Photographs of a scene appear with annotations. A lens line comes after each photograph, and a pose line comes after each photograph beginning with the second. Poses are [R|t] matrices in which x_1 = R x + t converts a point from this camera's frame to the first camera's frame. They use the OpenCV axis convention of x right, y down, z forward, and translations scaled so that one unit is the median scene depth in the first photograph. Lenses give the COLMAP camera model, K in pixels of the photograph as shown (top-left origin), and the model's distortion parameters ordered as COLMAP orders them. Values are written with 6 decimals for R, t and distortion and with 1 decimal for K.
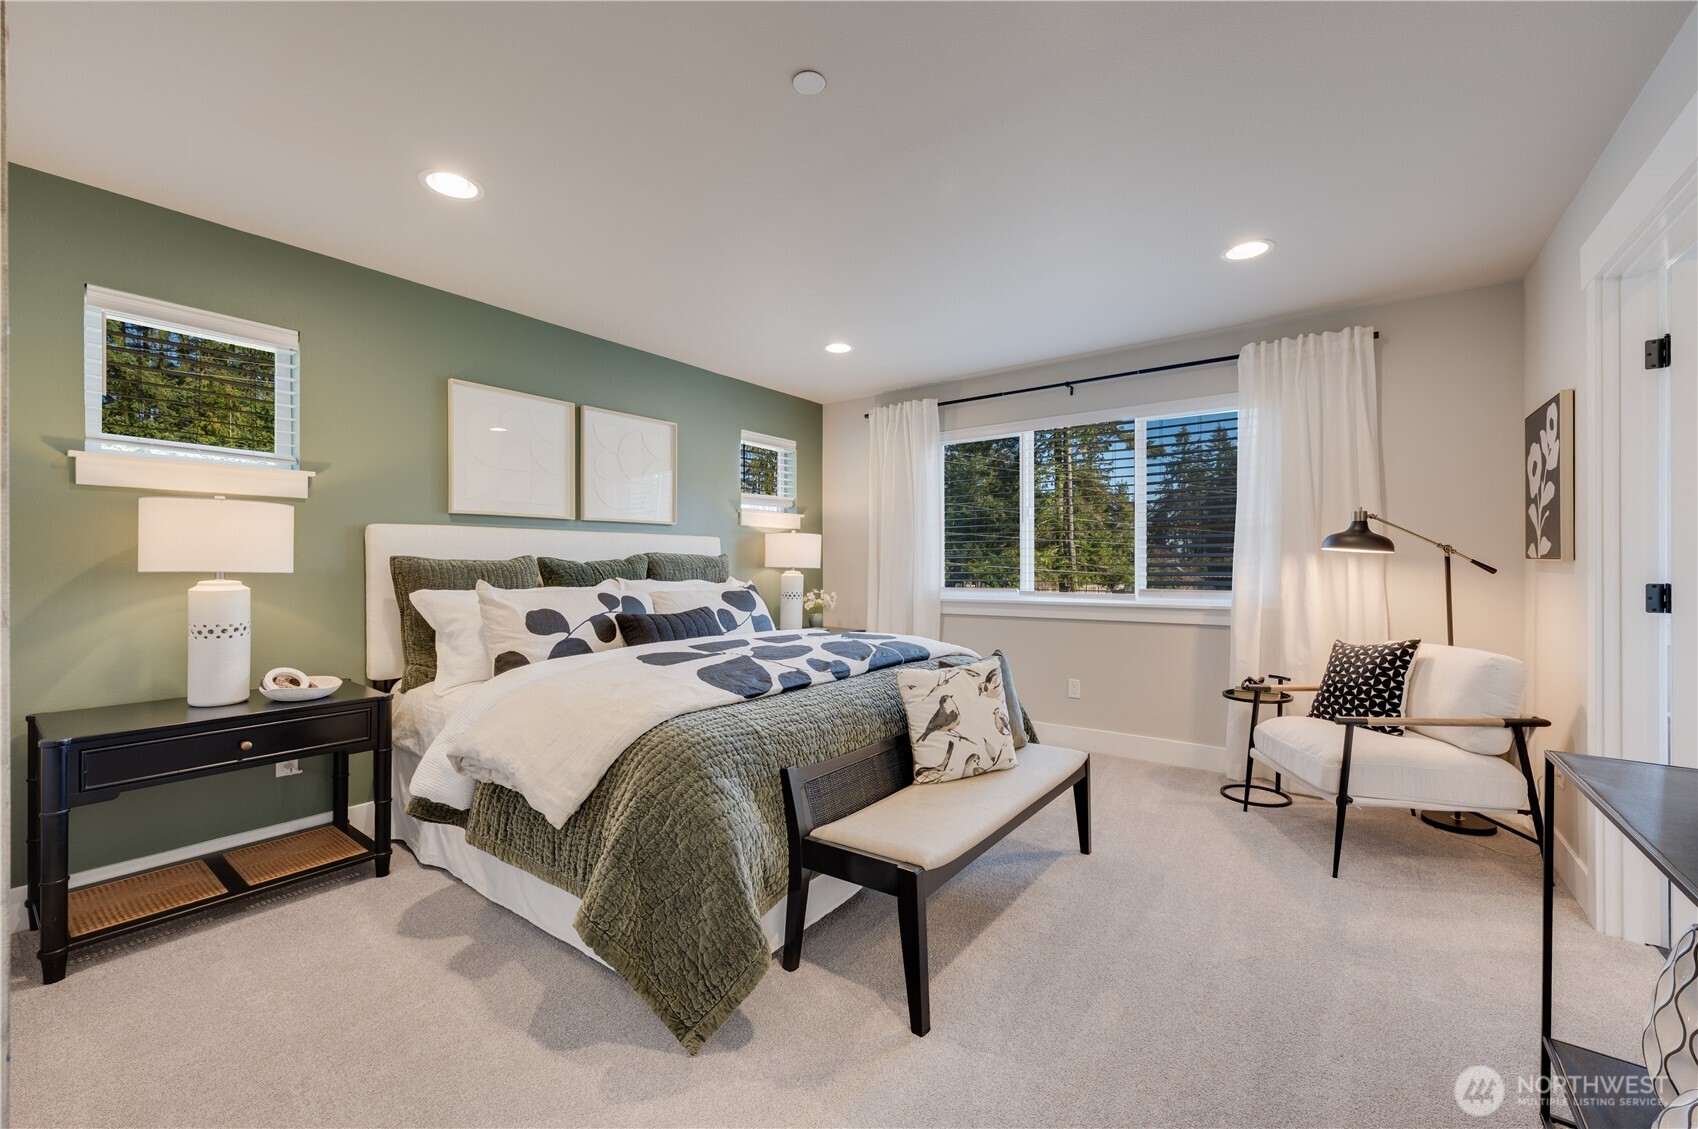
lens RADIAL K [[678.0, 0, 848.8], [0, 678.0, 562.5], [0, 0, 1]] dist [0.000406, 0.000012]
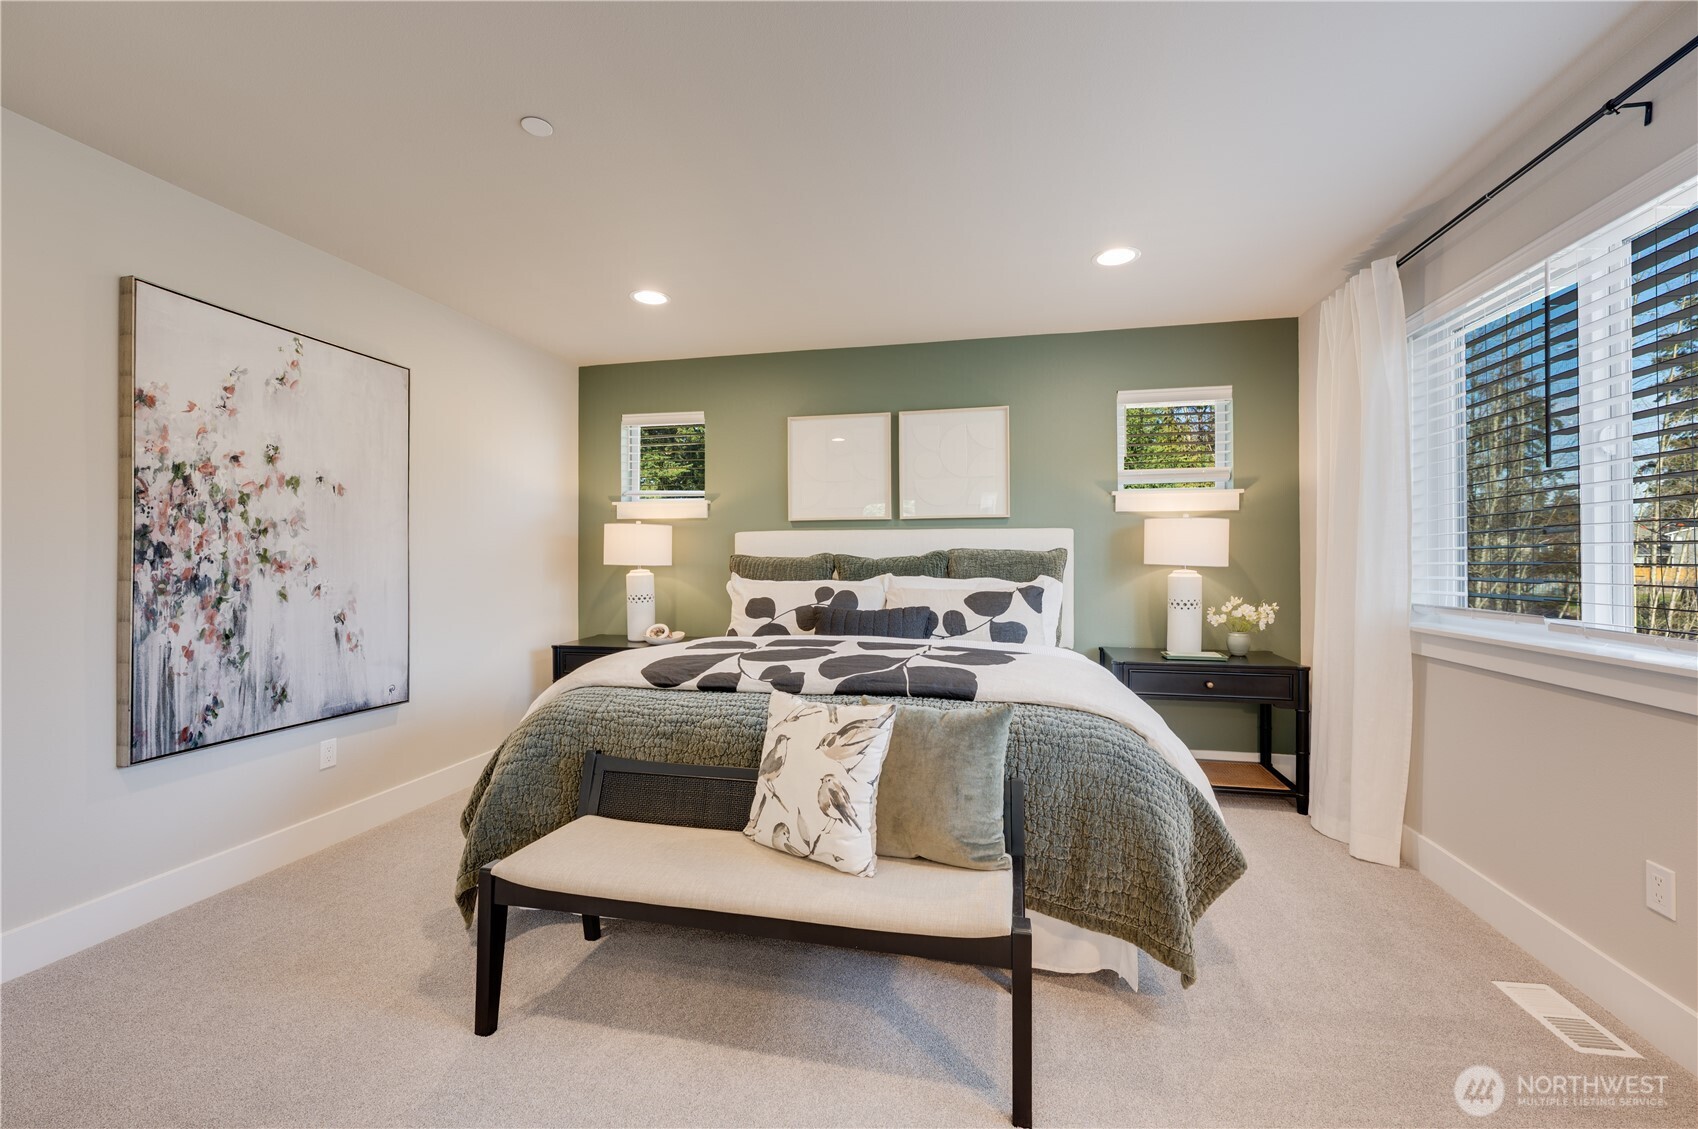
lens RADIAL K [[679.7, 0, 846.5], [0, 679.7, 553.8], [0, 0, 1]] dist [0.001004, 0.000047]
pose [[0.416875, -0.006559, -0.908940, 0.704890], [0.002517, 0.999978, -0.006061, -0.001792], [0.908960, 0.000239, 0.416882, 0.608009]]
